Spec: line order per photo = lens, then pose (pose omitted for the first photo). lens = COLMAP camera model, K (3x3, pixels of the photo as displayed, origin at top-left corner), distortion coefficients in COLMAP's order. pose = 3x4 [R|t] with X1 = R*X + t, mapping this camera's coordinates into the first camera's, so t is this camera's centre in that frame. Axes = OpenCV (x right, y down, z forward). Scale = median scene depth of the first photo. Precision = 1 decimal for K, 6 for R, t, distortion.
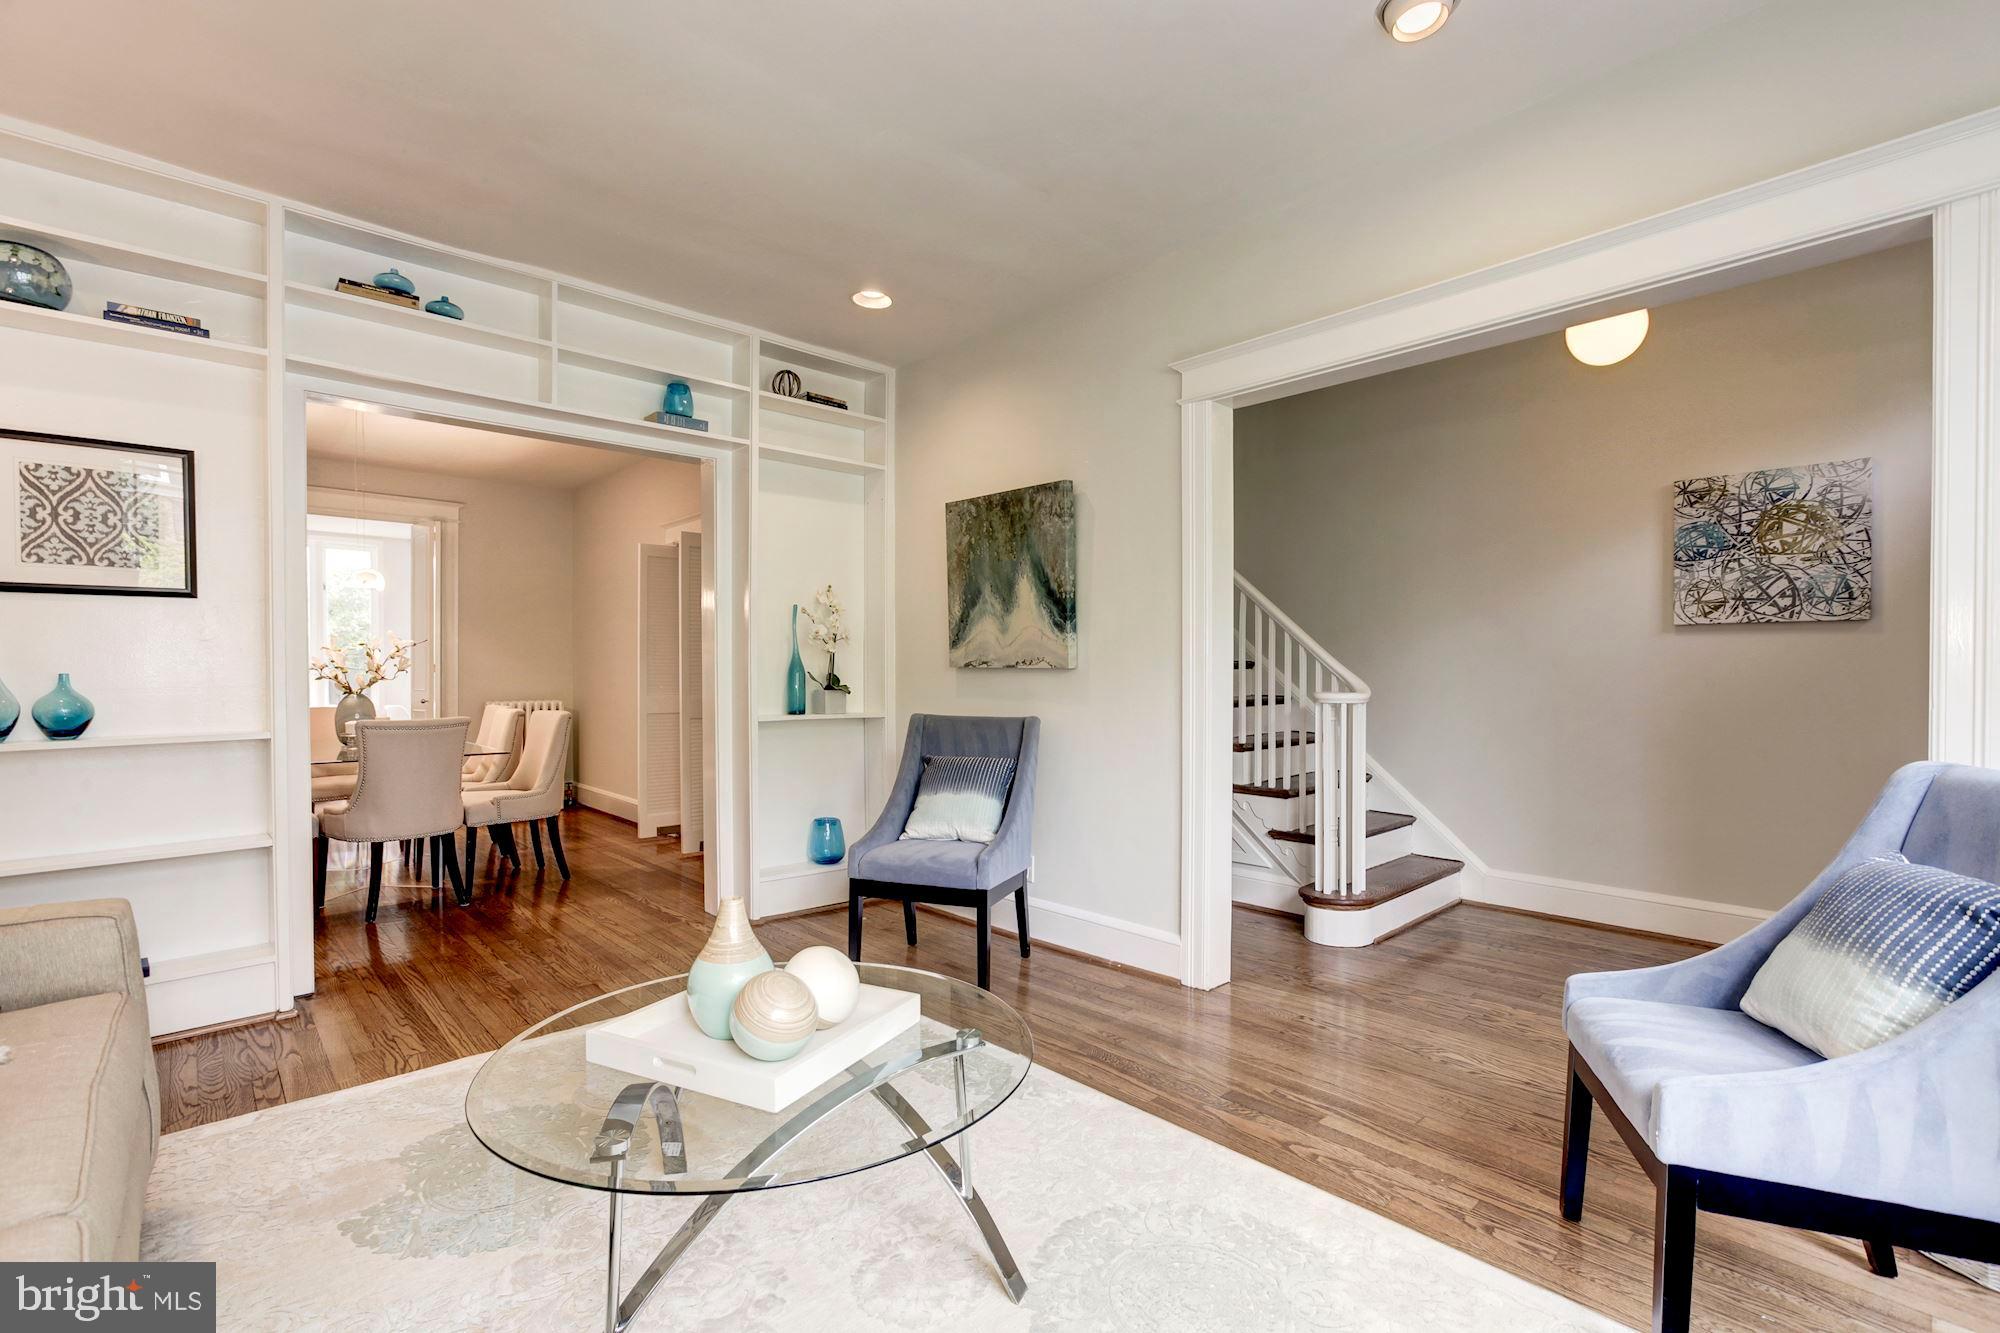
lens RADIAL K [[909.8, 0, 992.5], [0, 909.8, 673.2], [0, 0, 1]] dist [-0.000985, -0.000051]
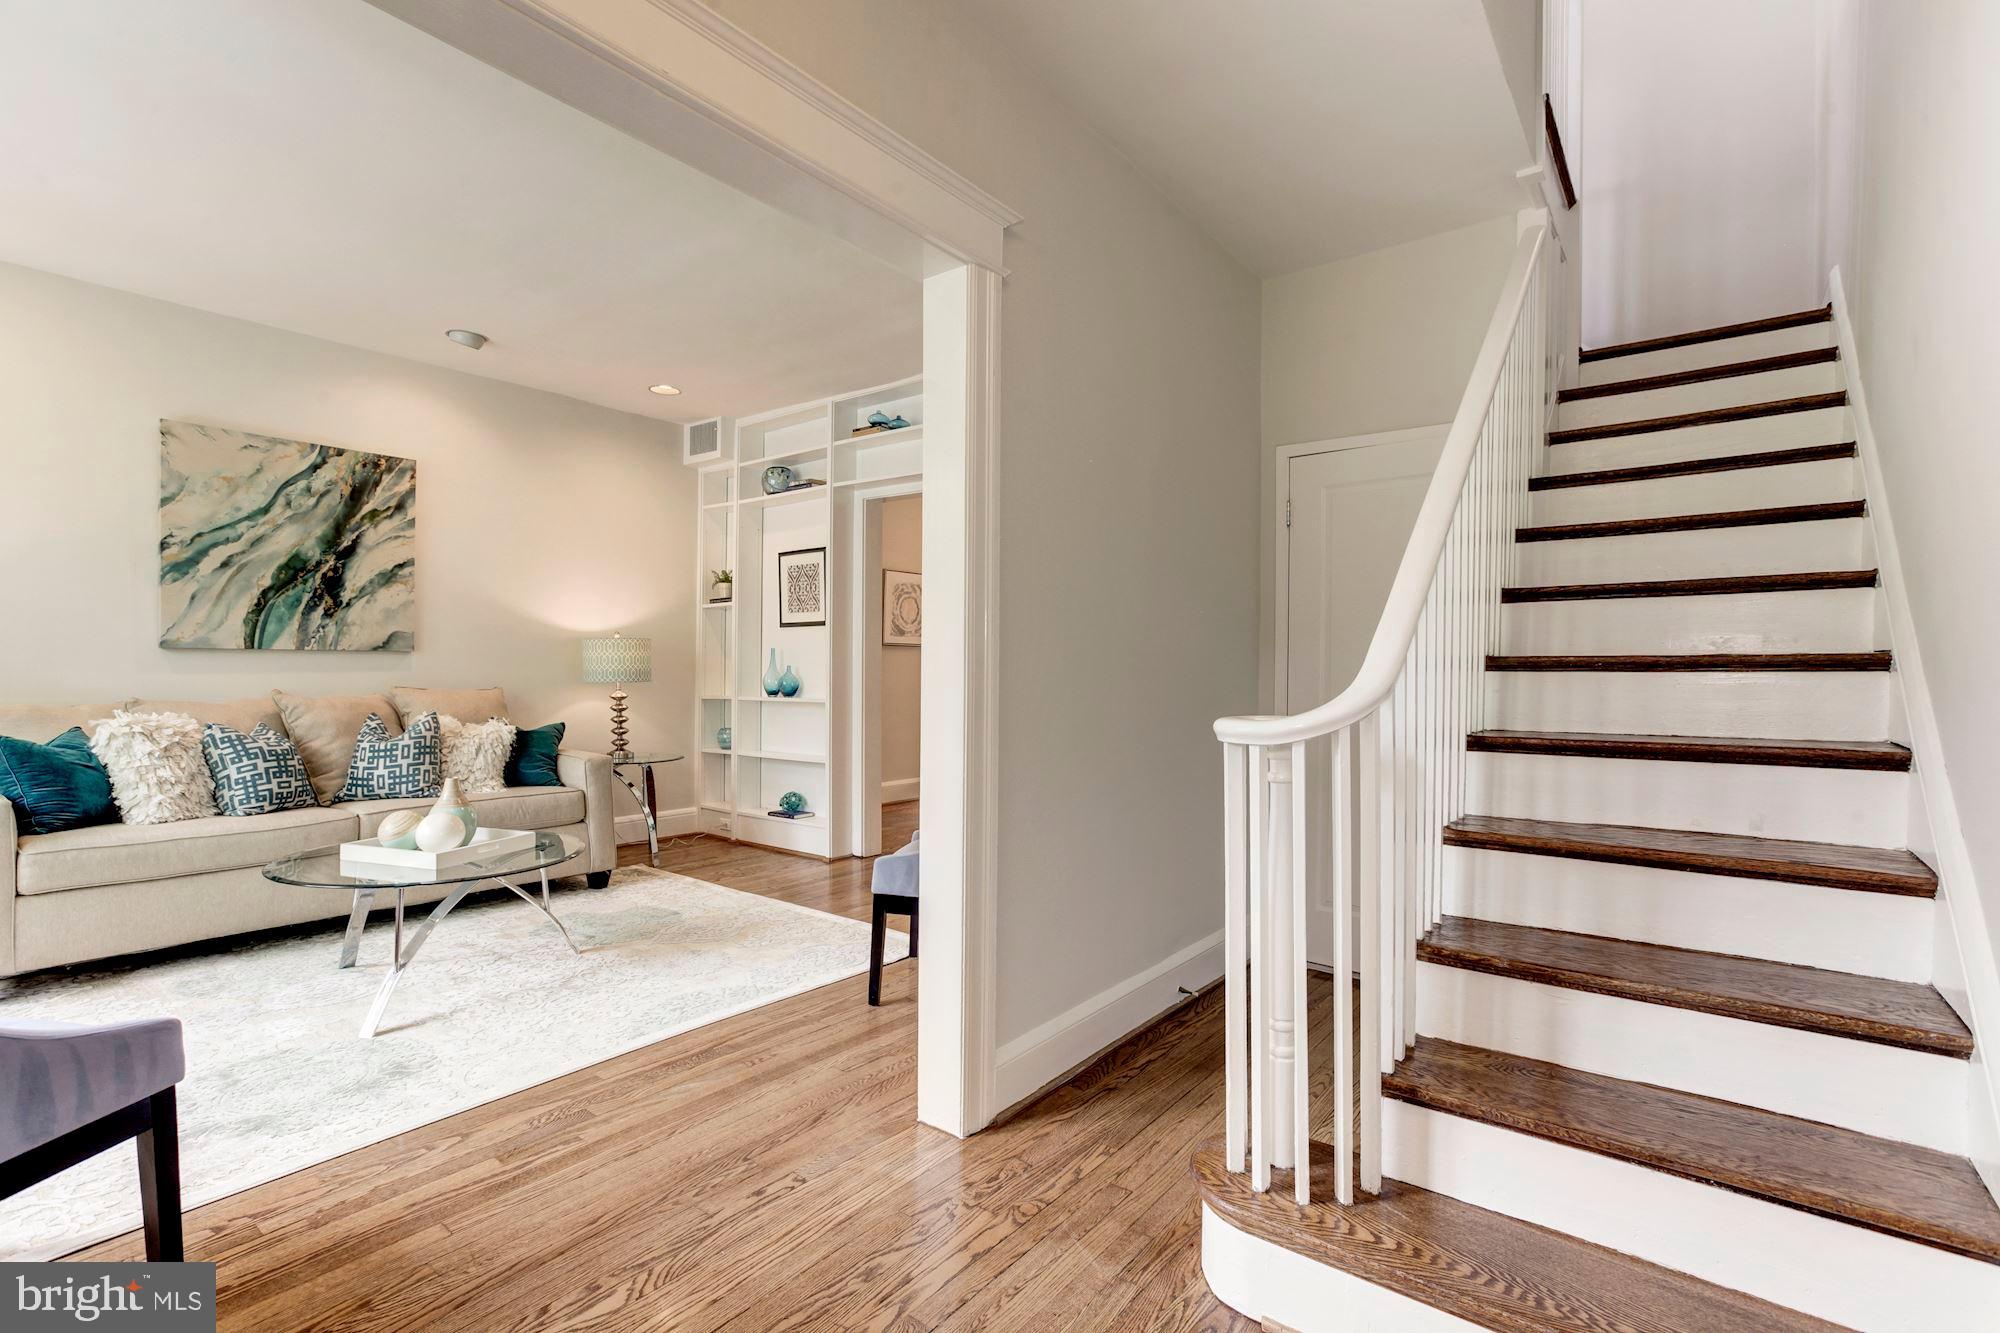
lens RADIAL K [[909.8, 0, 991.8], [0, 909.8, 670.6], [0, 0, 1]] dist [-0.000985, -0.000051]
pose [[0.152717, 0.000687, -0.988270, 1.127518], [-0.008811, 0.999961, -0.000667, 0.009413], [0.988231, 0.008809, 0.152717, 1.152131]]
